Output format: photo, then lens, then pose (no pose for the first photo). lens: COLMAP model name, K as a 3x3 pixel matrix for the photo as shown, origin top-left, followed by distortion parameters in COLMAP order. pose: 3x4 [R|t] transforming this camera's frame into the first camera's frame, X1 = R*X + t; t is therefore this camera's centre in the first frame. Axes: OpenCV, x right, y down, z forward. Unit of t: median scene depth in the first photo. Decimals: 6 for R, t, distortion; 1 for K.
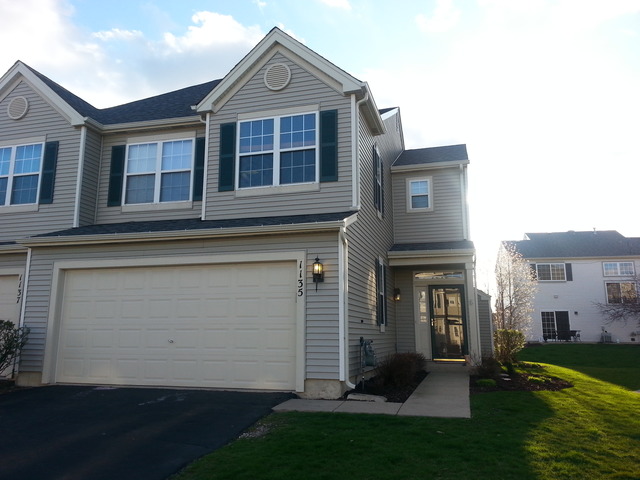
lens RADIAL K [[513.5, 0, 311.0], [0, 513.5, 231.3], [0, 0, 1]] dist [0.109506, -0.137236]
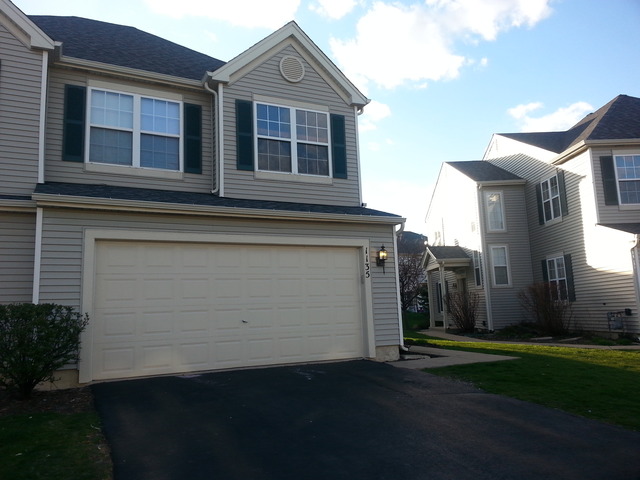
lens RADIAL K [[513.5, 0, 311.0], [0, 513.5, 231.3], [0, 0, 1]] dist [0.109506, -0.137236]
pose [[0.734626, 0.075094, 0.674304, -0.739578], [-0.094413, 0.995501, -0.008005, 0.034518], [-0.671871, -0.057782, 0.738411, 0.184046]]
